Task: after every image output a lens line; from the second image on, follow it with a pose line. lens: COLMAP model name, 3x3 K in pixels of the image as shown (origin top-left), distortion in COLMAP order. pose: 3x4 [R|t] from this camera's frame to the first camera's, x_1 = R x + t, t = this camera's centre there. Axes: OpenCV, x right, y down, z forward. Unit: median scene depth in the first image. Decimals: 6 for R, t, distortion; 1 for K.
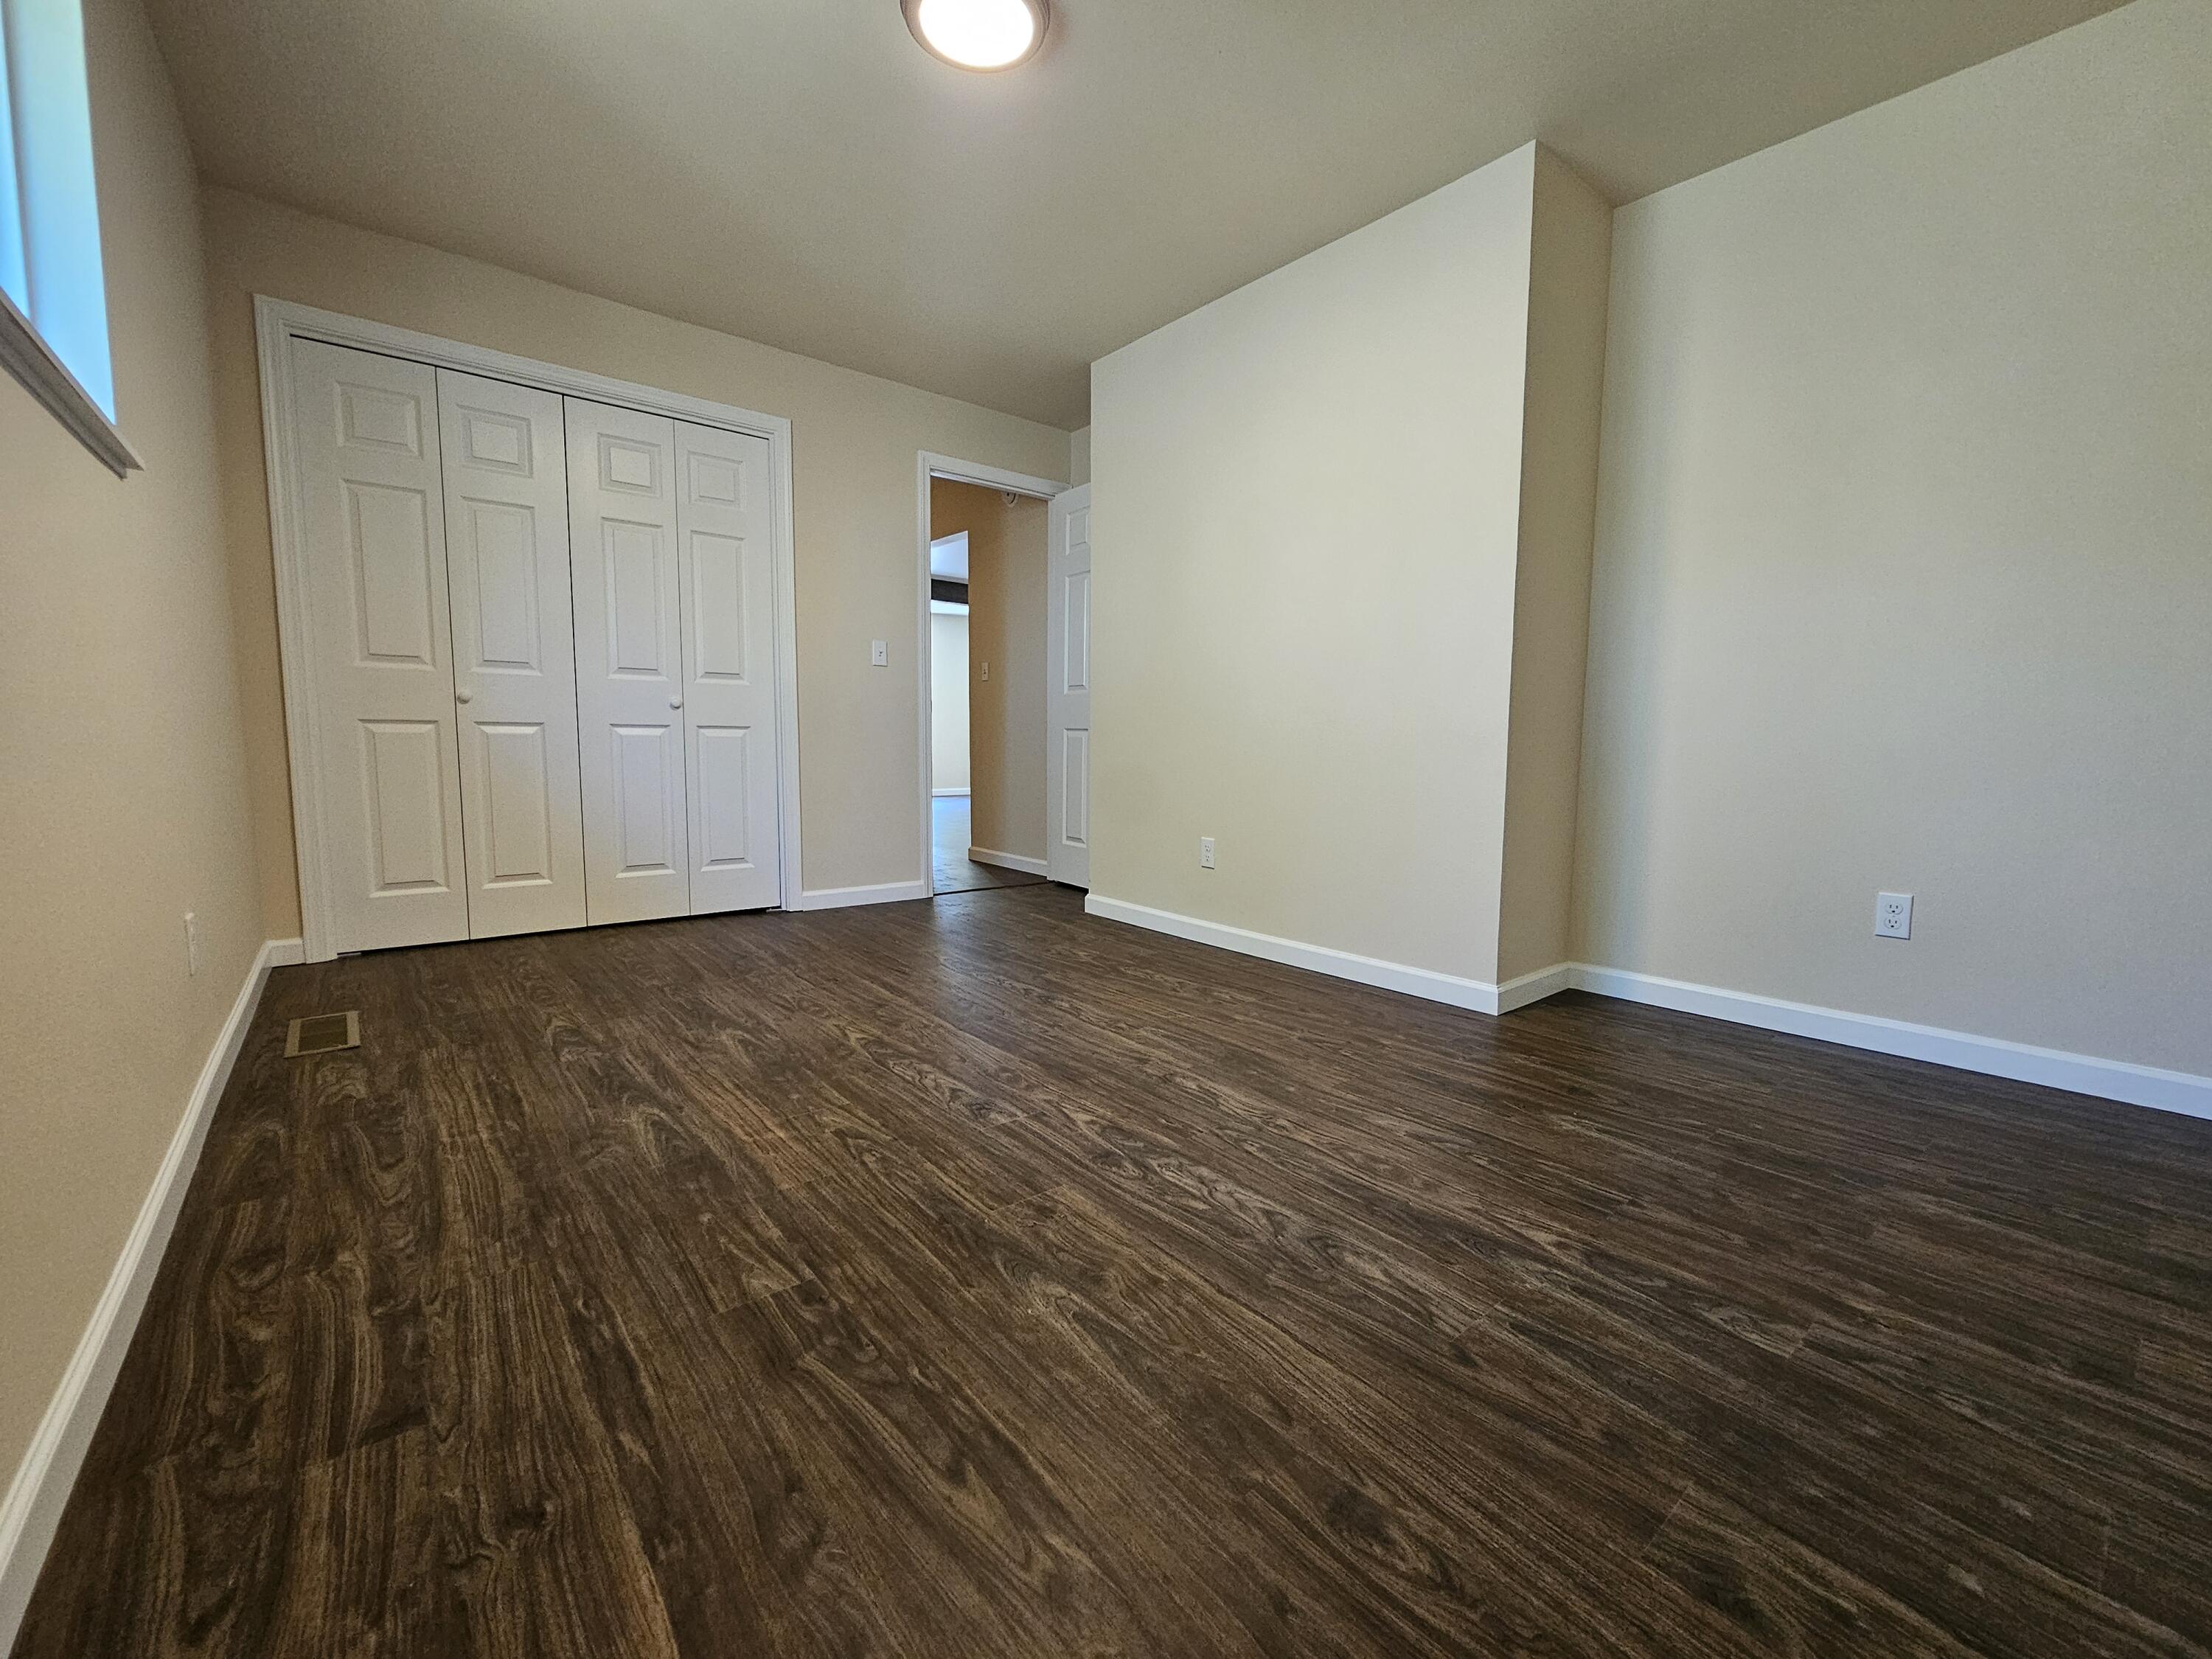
lens RADIAL K [[904.5, 0, 1107.9], [0, 904.5, 829.4], [0, 0, 1]] dist [-0.002790, -0.000201]
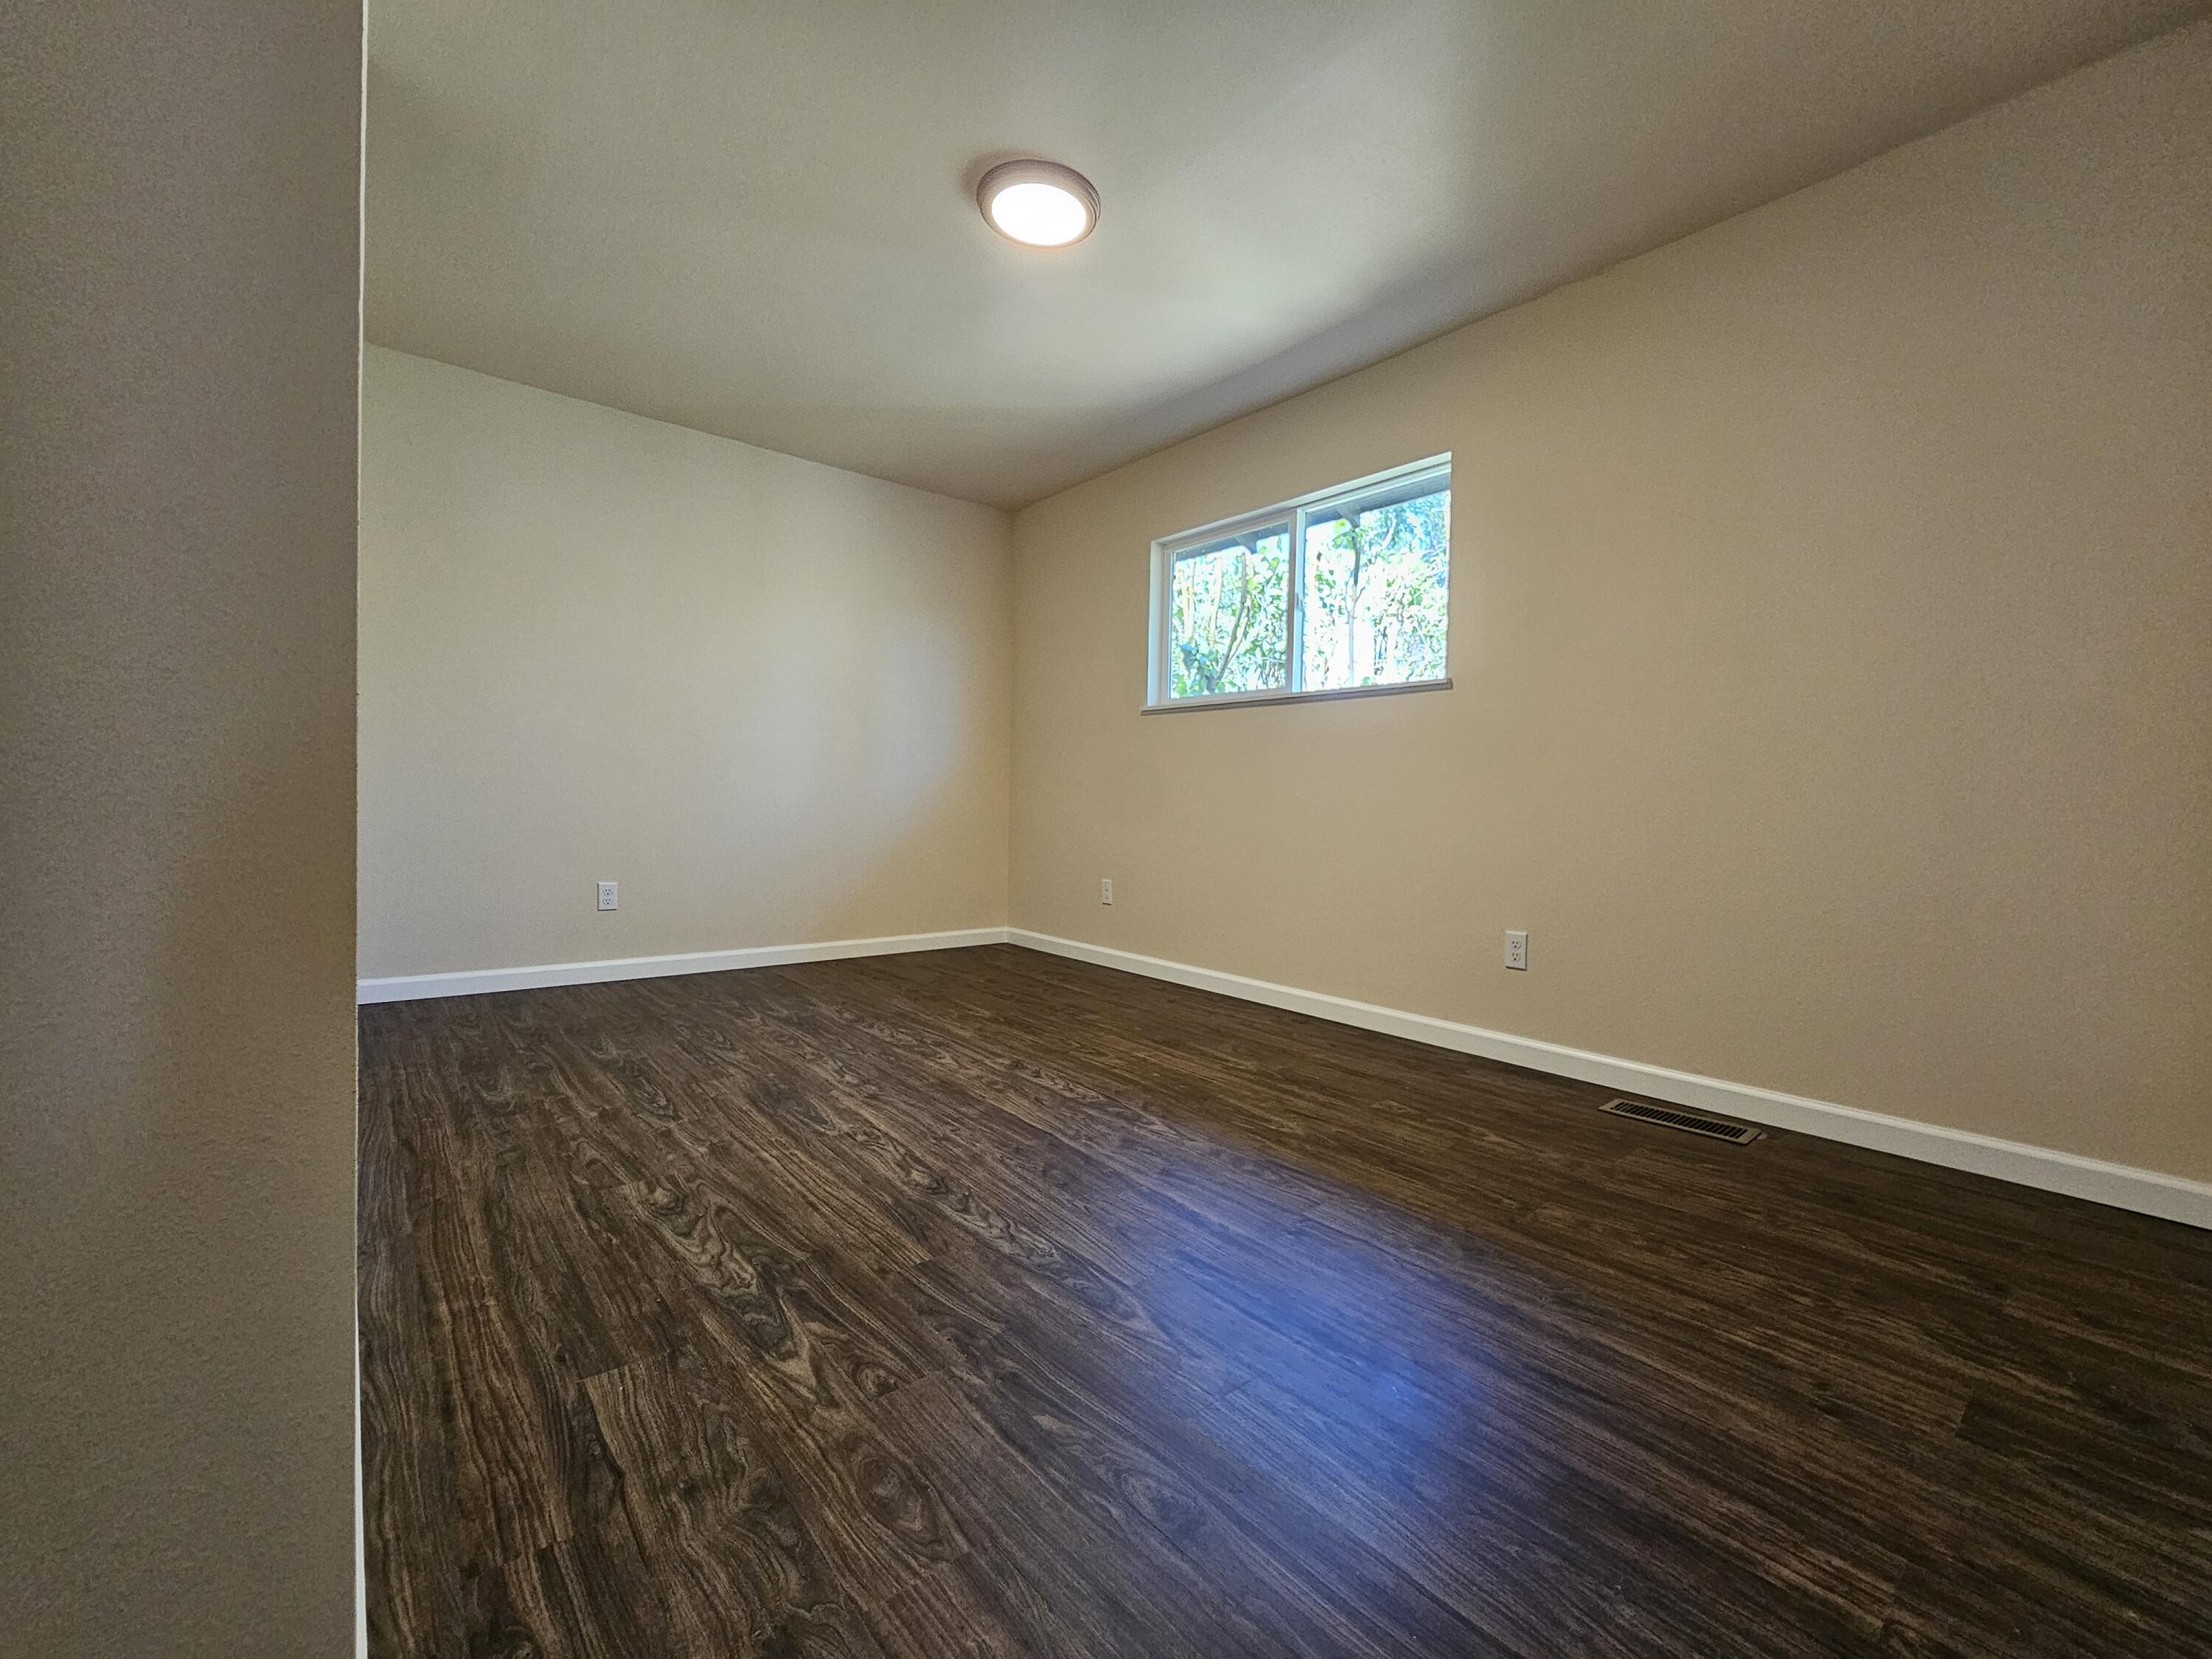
lens RADIAL K [[904.5, 0, 1103.6], [0, 904.5, 832.3], [0, 0, 1]] dist [-0.002790, -0.000201]
pose [[-0.999397, -0.034420, -0.004640, -0.224699], [-0.034731, 0.990028, 0.136525, -0.217318], [-0.000105, 0.136604, -0.990626, 2.046881]]
